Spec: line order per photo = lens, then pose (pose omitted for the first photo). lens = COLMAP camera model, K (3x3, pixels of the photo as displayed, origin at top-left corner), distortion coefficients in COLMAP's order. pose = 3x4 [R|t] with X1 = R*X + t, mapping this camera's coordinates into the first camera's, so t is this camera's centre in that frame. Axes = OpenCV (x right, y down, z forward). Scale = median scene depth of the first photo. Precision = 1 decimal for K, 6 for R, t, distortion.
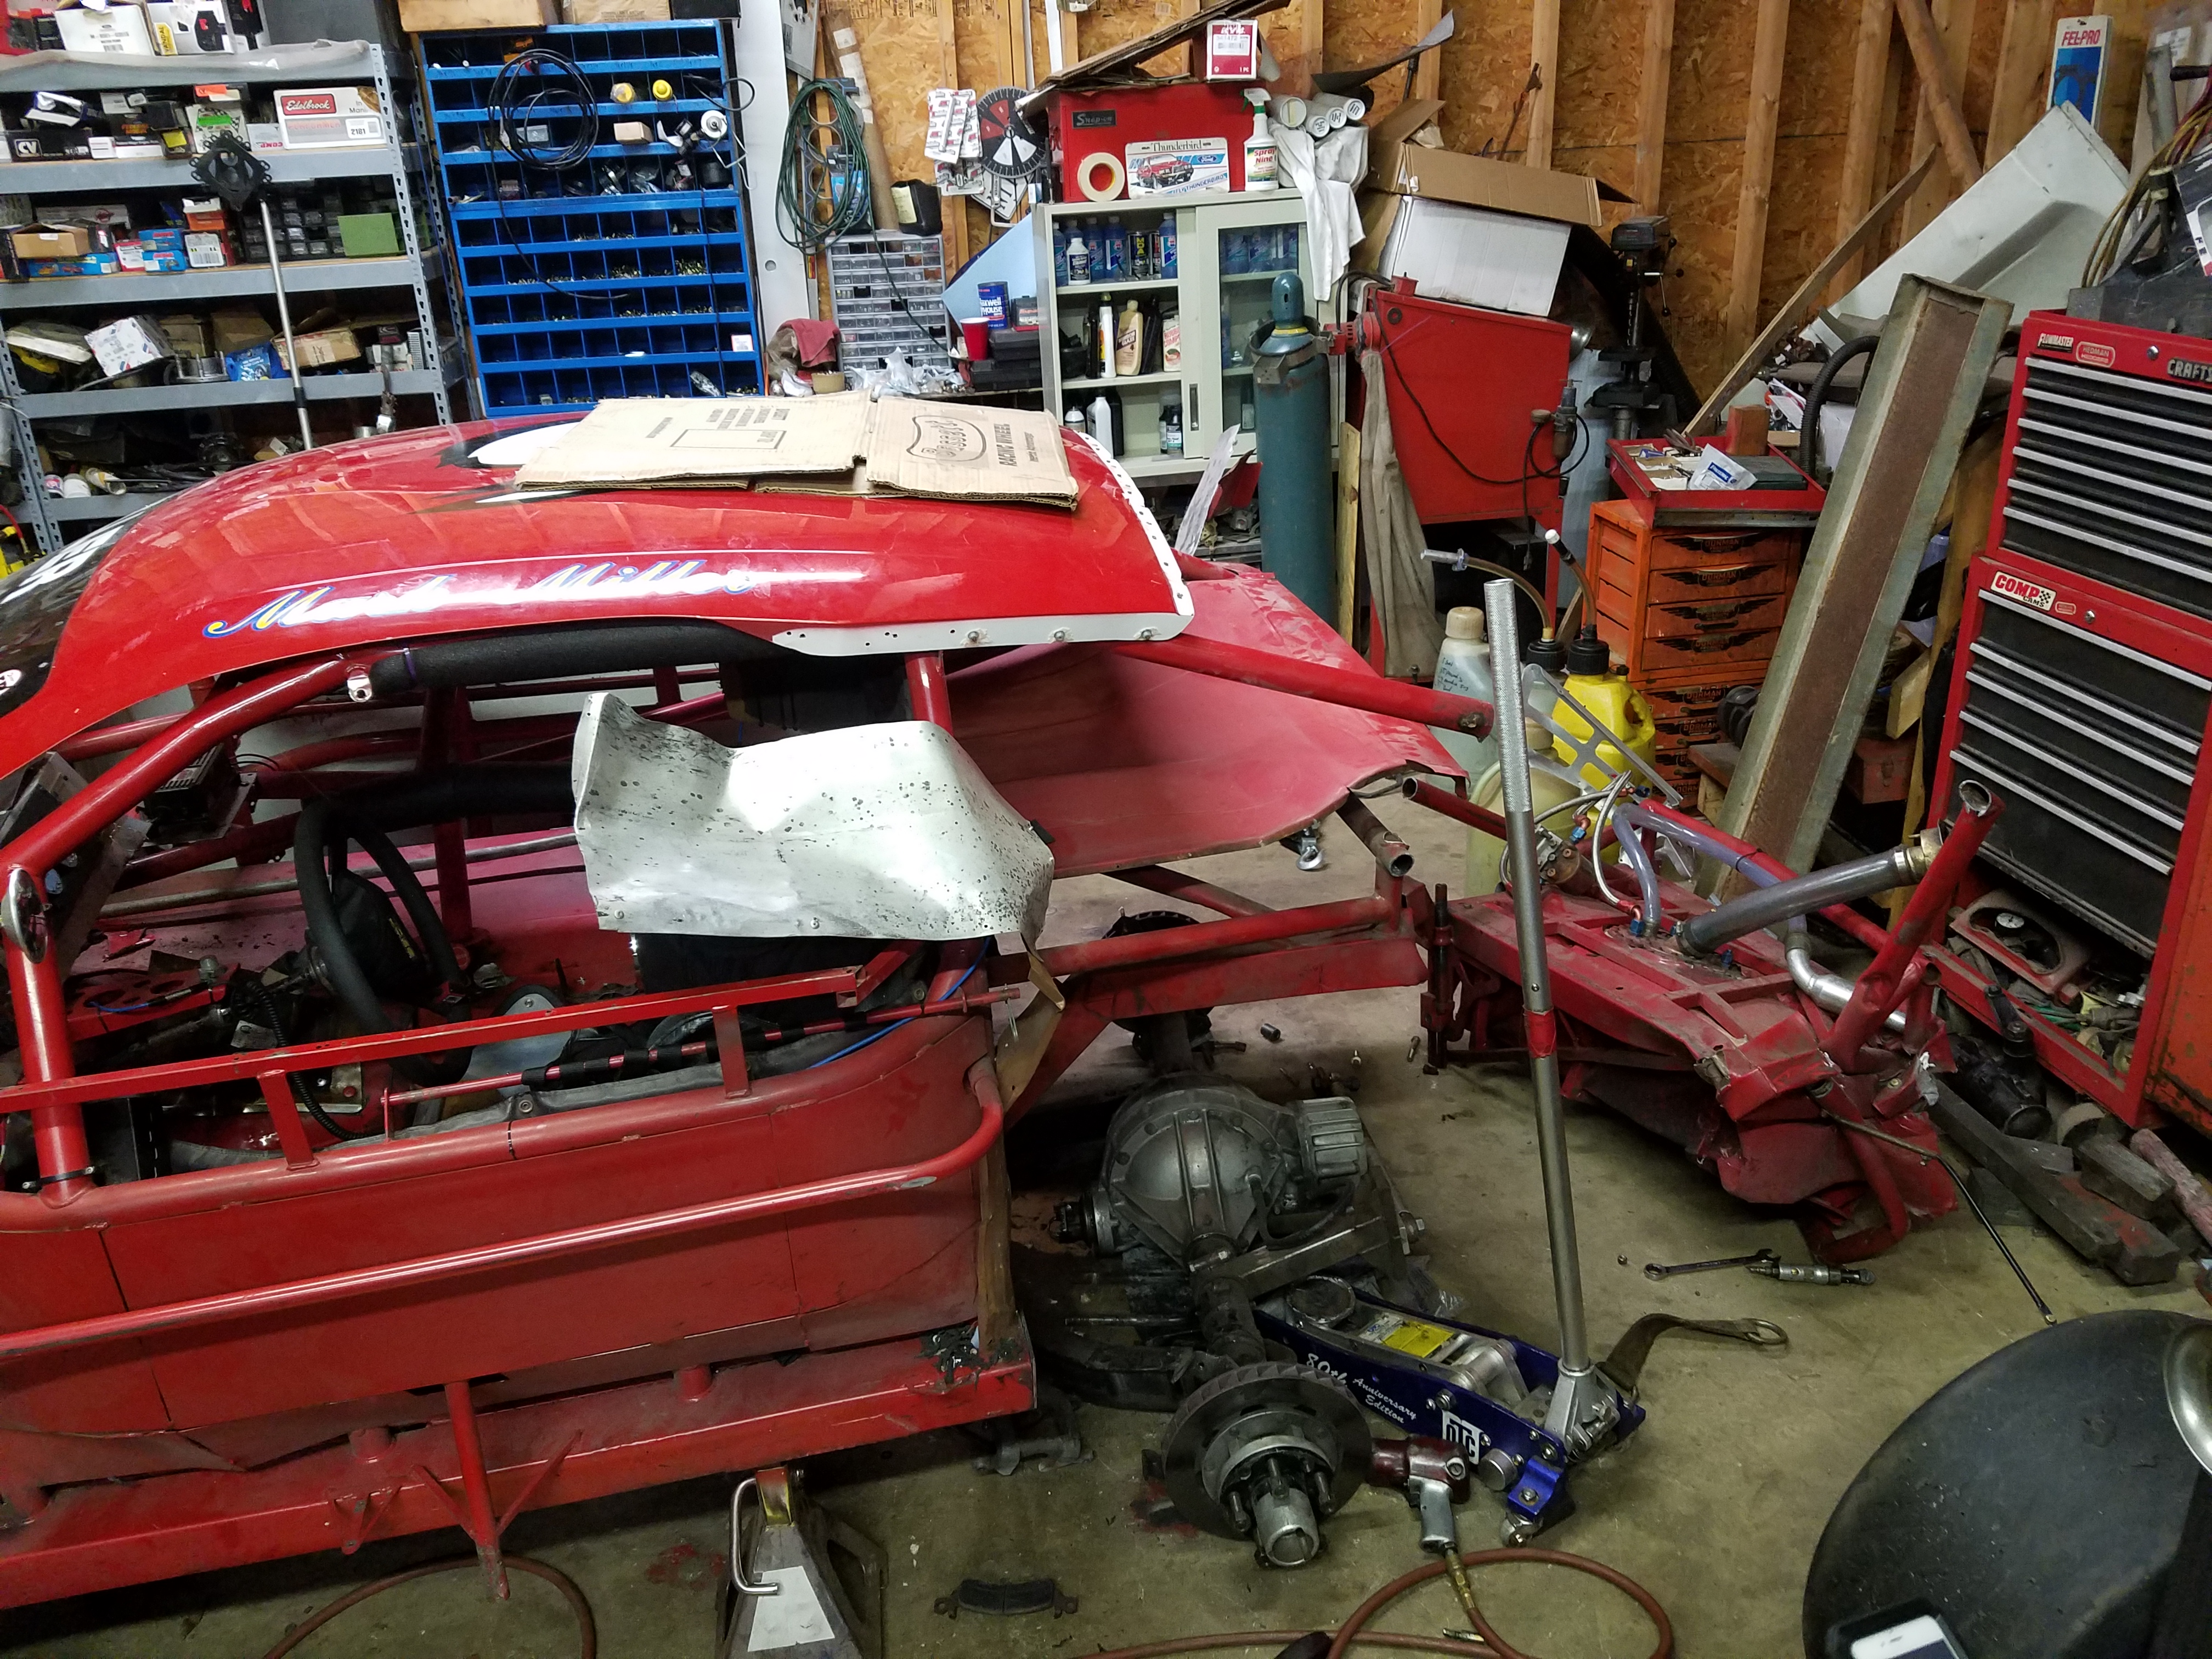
lens RADIAL K [[1745.2, 0, 1079.0], [0, 1745.2, 813.9], [0, 0, 1]] dist [0.078578, -0.118589]
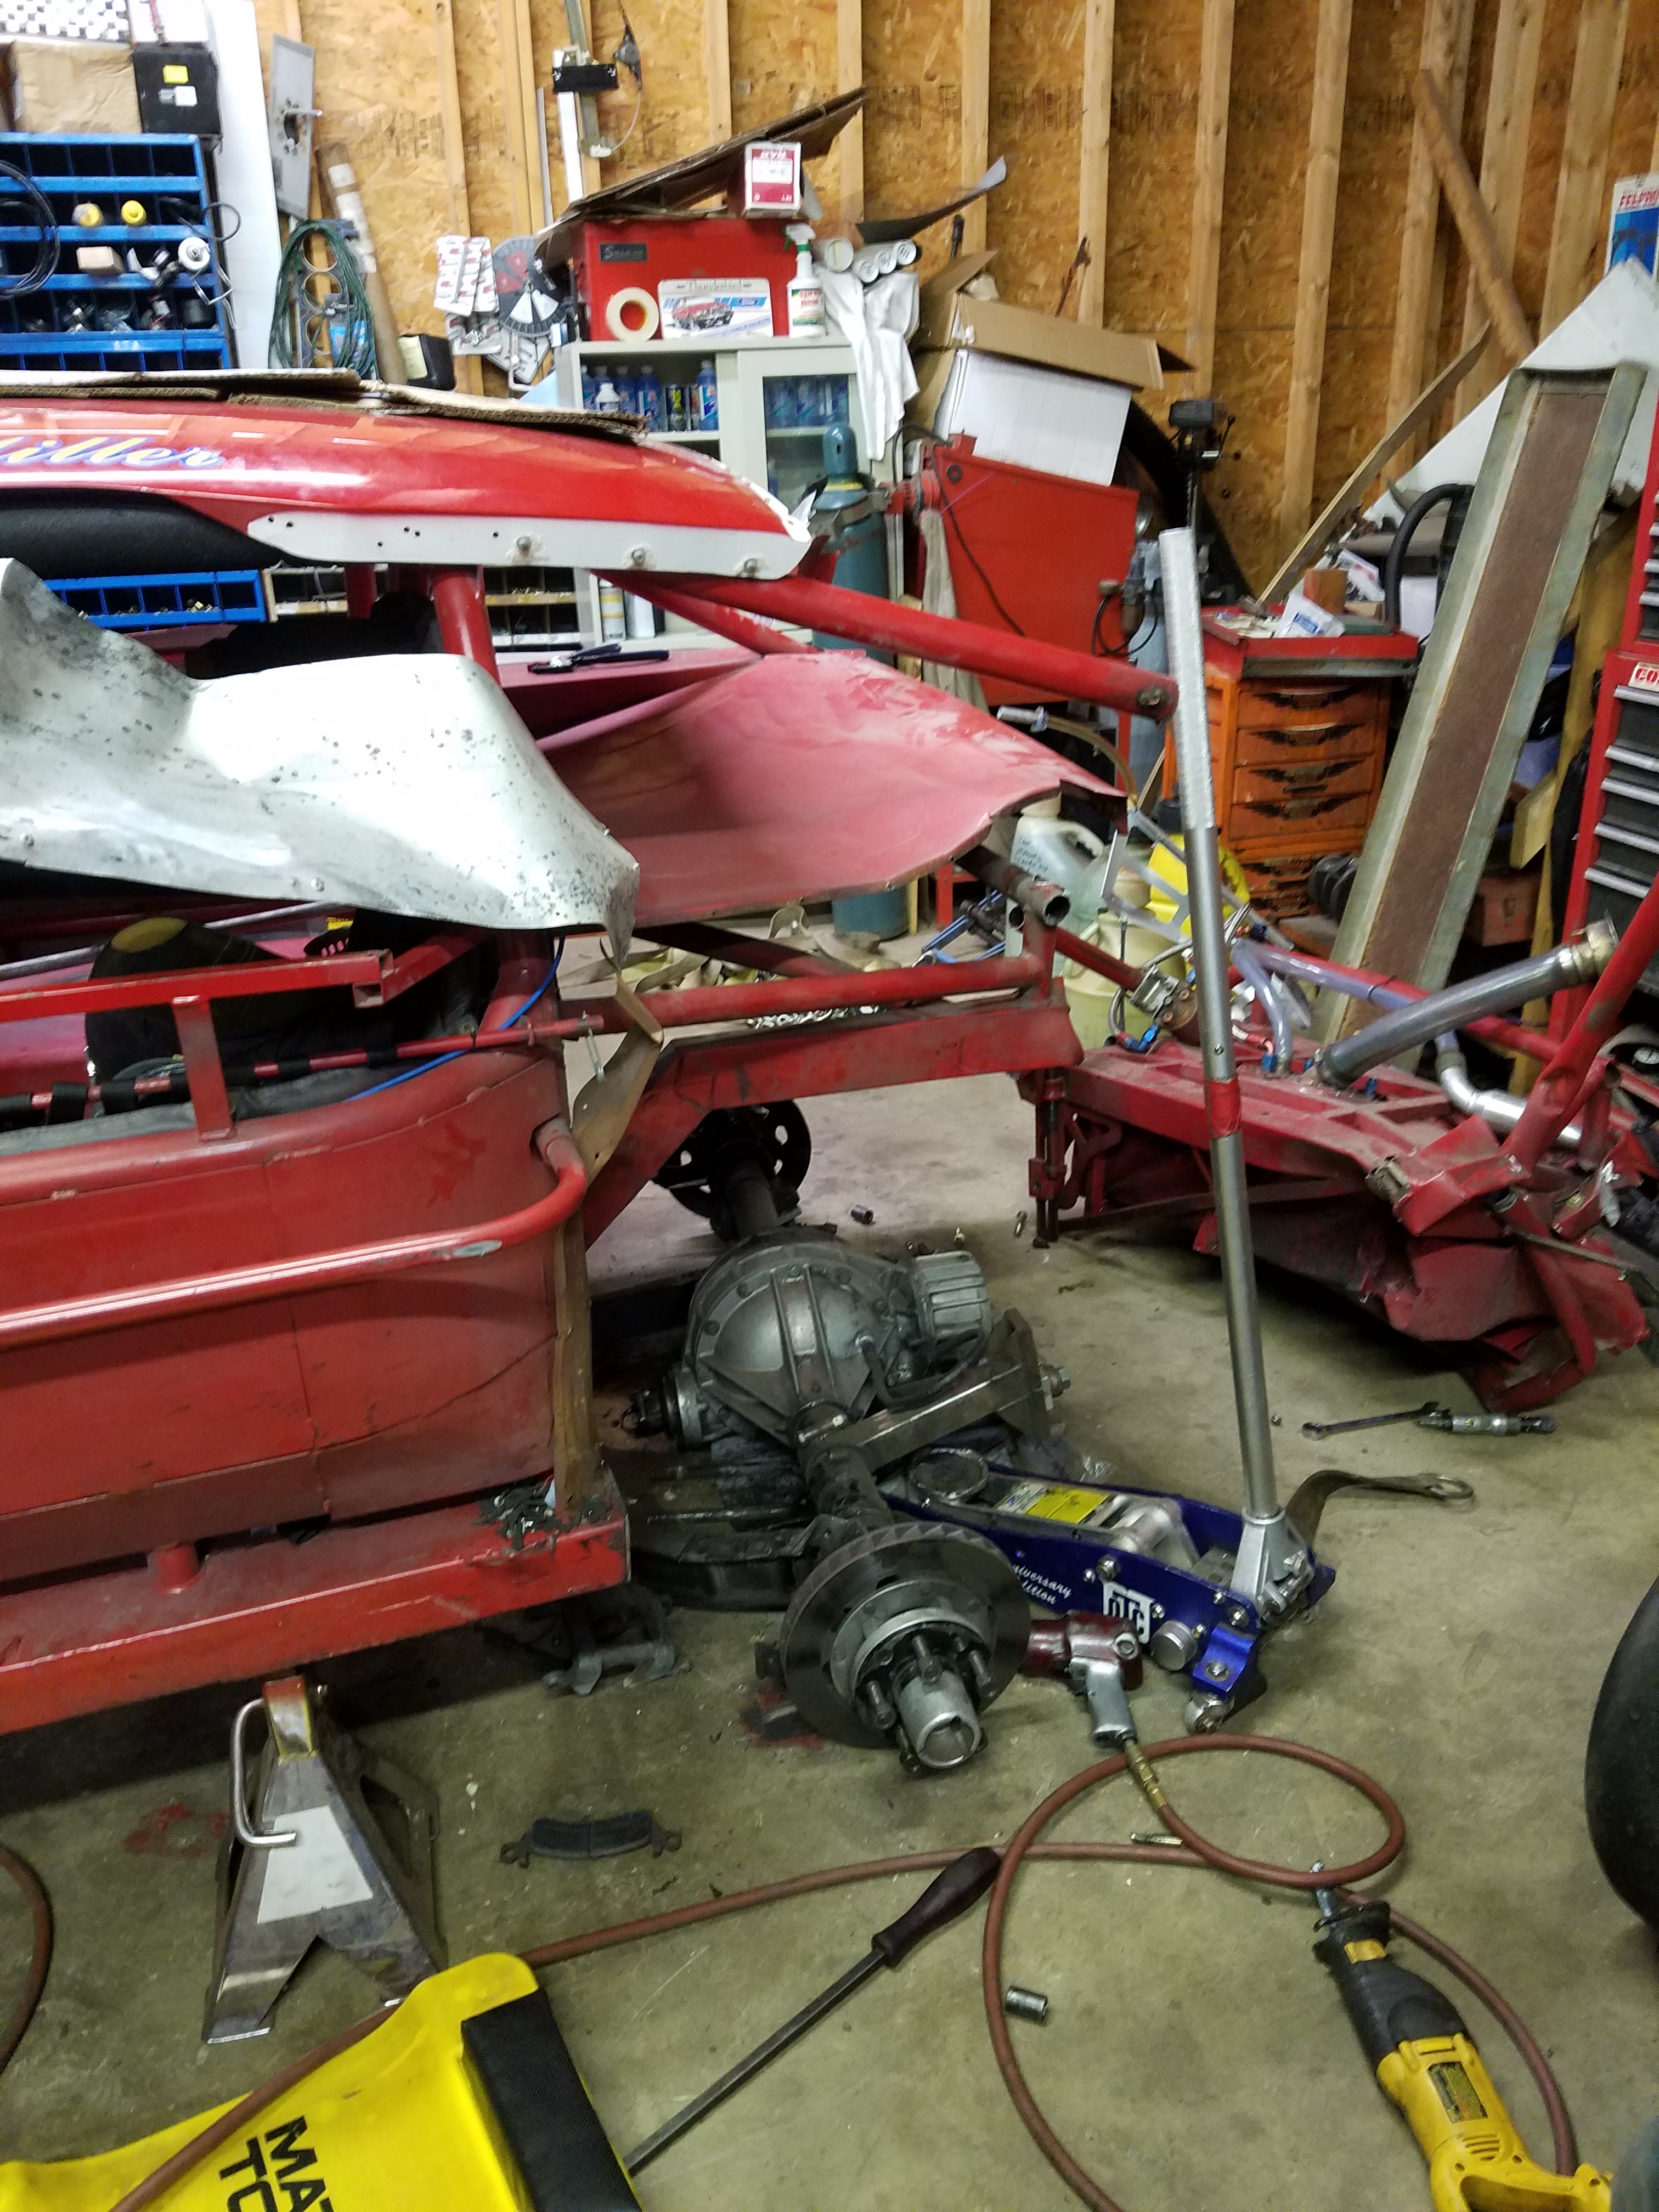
lens RADIAL K [[1745.2, 0, 800.3], [0, 1745.2, 1102.3], [0, 0, 1]] dist [0.078578, -0.118589]
pose [[0.993659, -0.026599, 0.109242, -0.013461], [0.028000, 0.999544, -0.011316, 0.064172], [-0.108891, 0.014303, 0.993951, 0.099681]]
